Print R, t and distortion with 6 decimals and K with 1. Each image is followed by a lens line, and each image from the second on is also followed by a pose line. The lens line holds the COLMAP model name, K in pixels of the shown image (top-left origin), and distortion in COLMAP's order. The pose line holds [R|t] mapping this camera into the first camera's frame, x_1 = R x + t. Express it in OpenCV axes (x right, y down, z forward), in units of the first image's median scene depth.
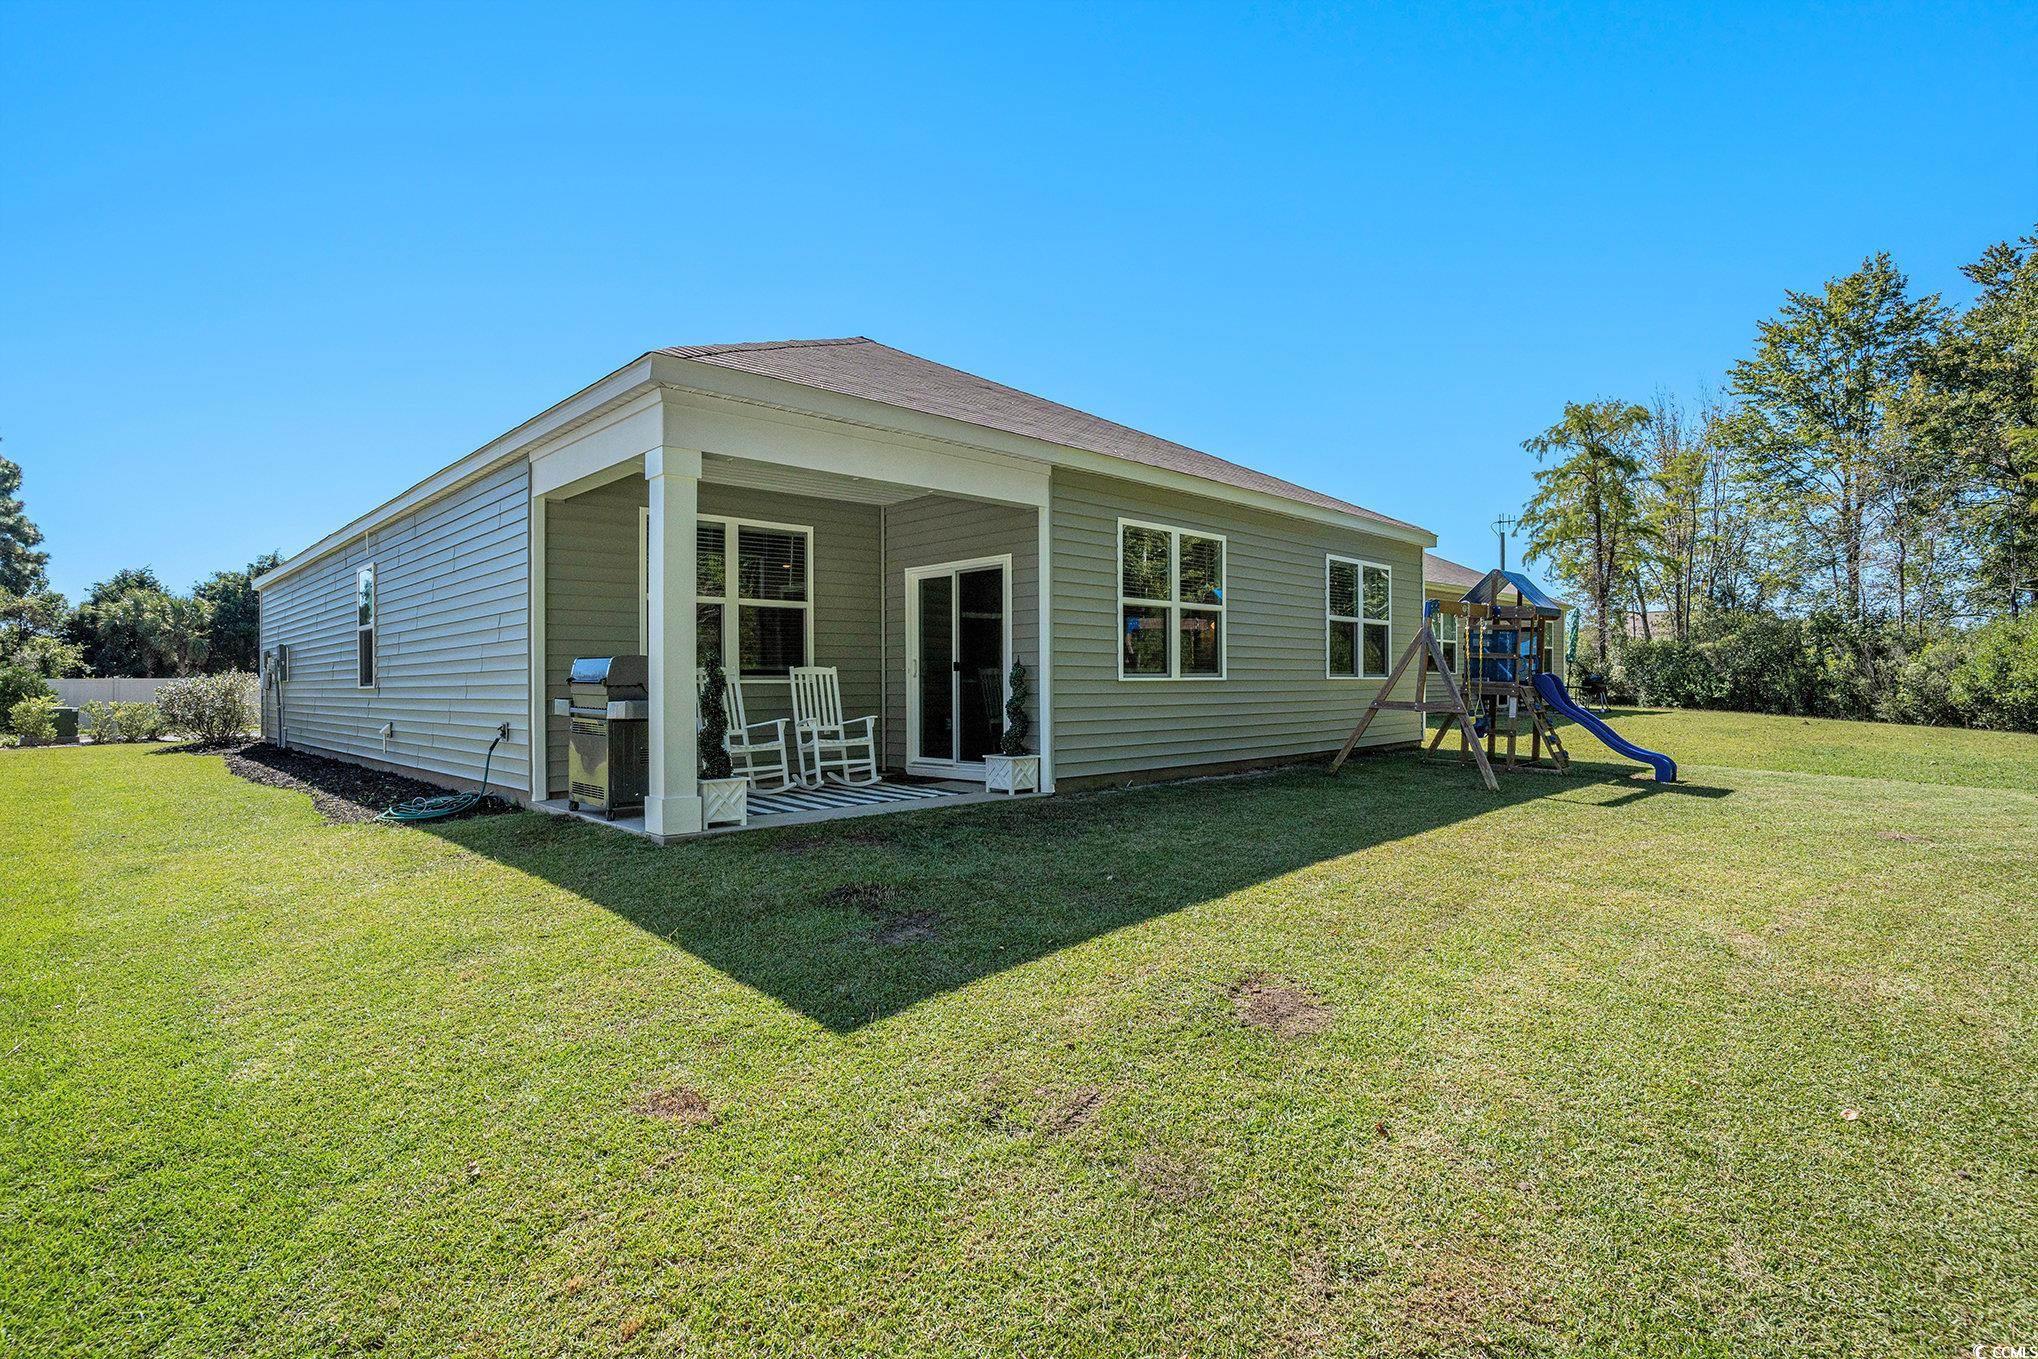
lens RADIAL K [[973.5, 0, 1016.6], [0, 973.5, 666.9], [0, 0, 1]] dist [-0.002679, -0.000109]
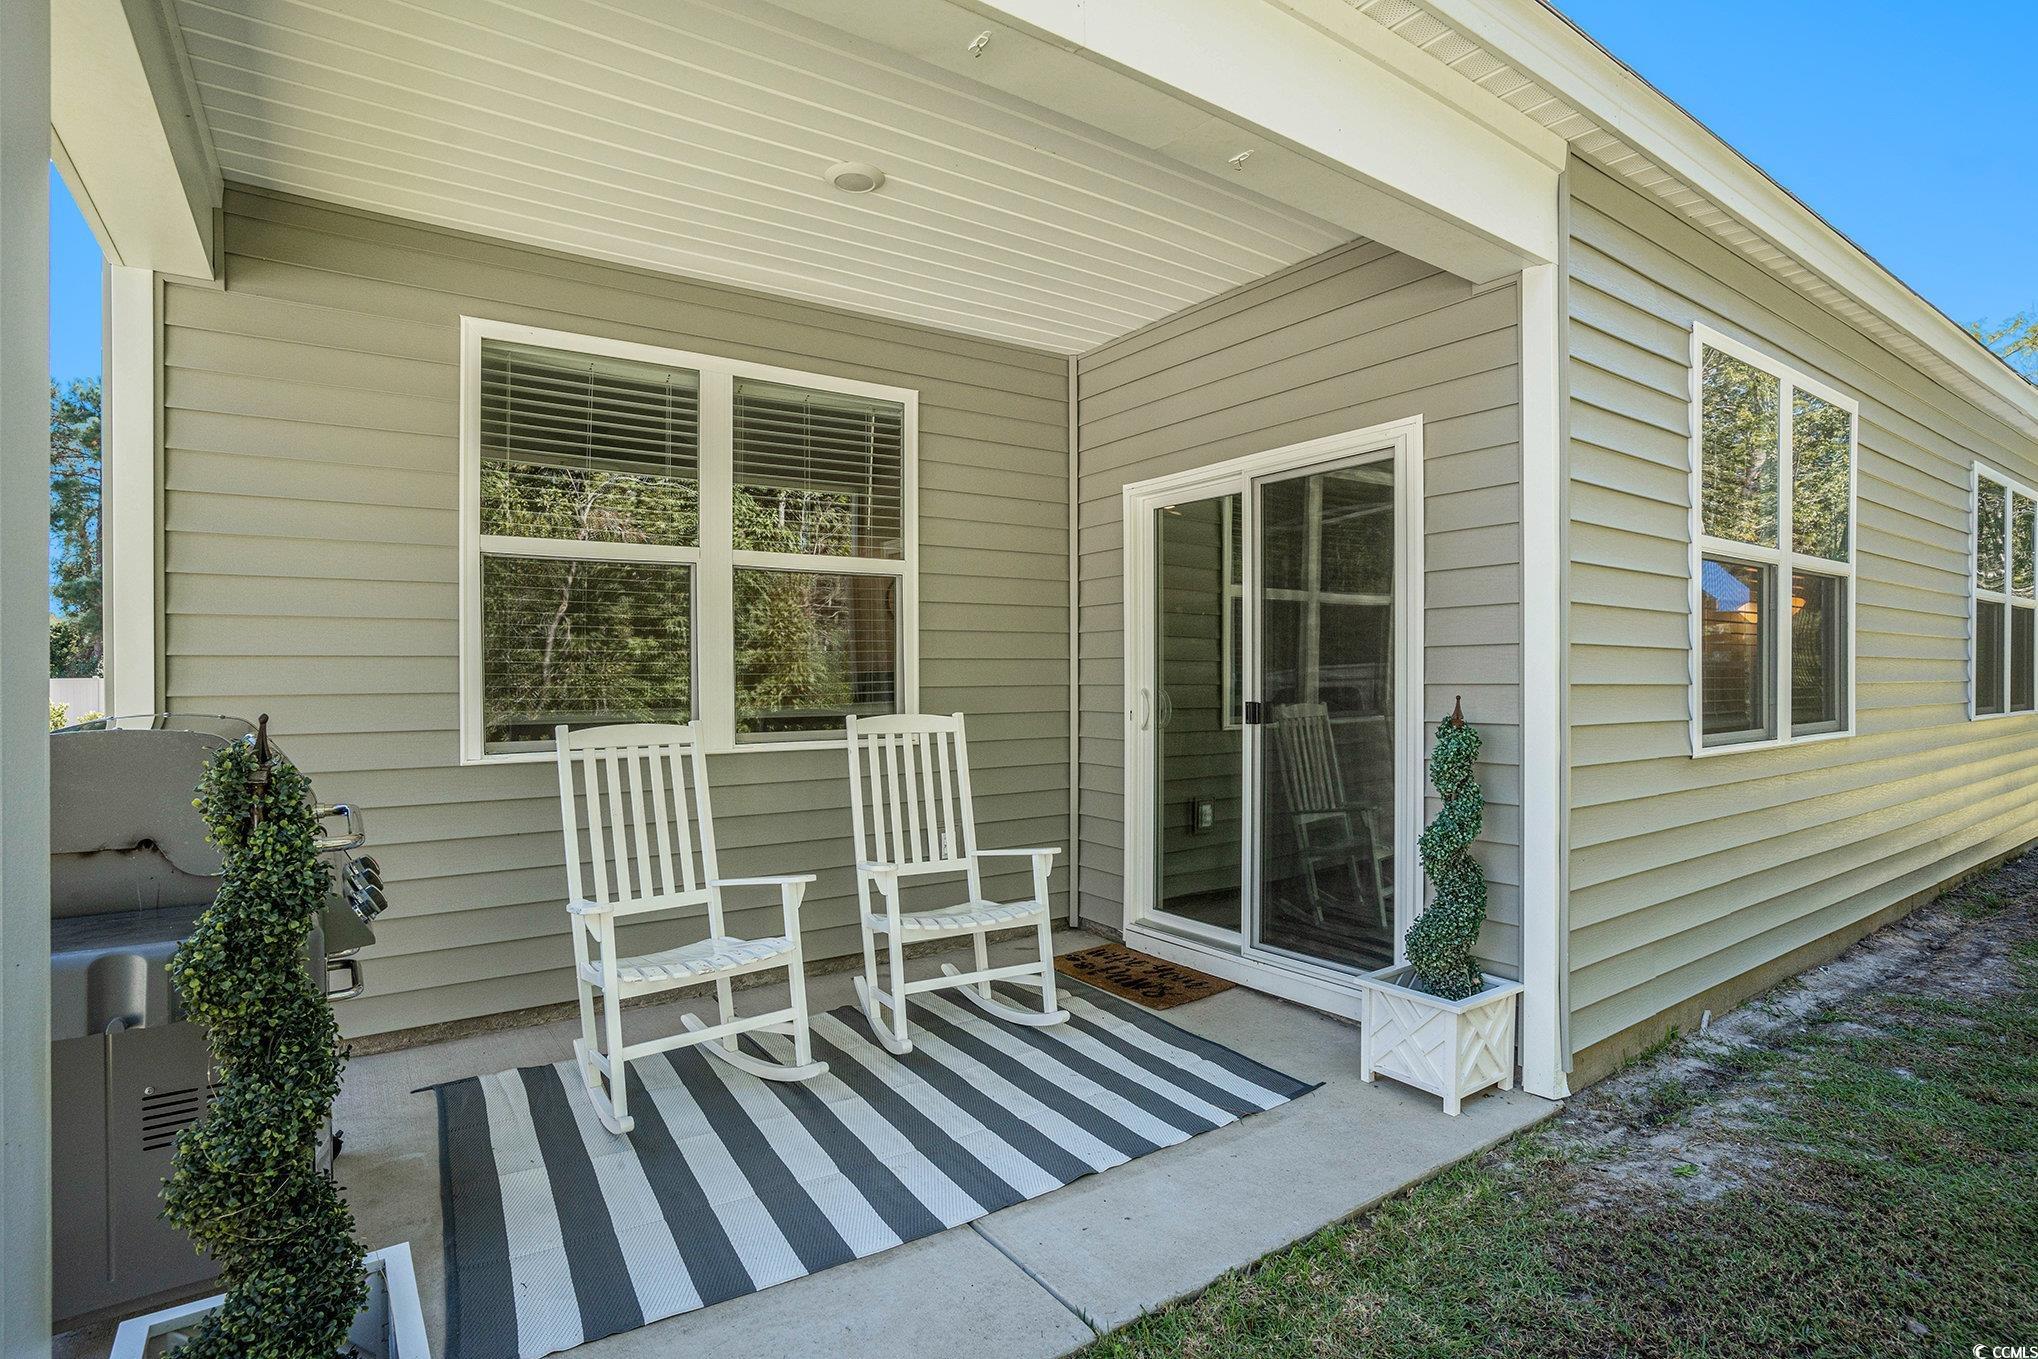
lens RADIAL K [[973.5, 0, 1036.0], [0, 973.5, 677.4], [0, 0, 1]] dist [-0.002679, -0.000109]
pose [[0.985445, 0.004921, -0.169924, -0.084284], [-0.001097, 0.999744, 0.022590, -0.025221], [0.169991, -0.022075, 0.985198, 0.598502]]
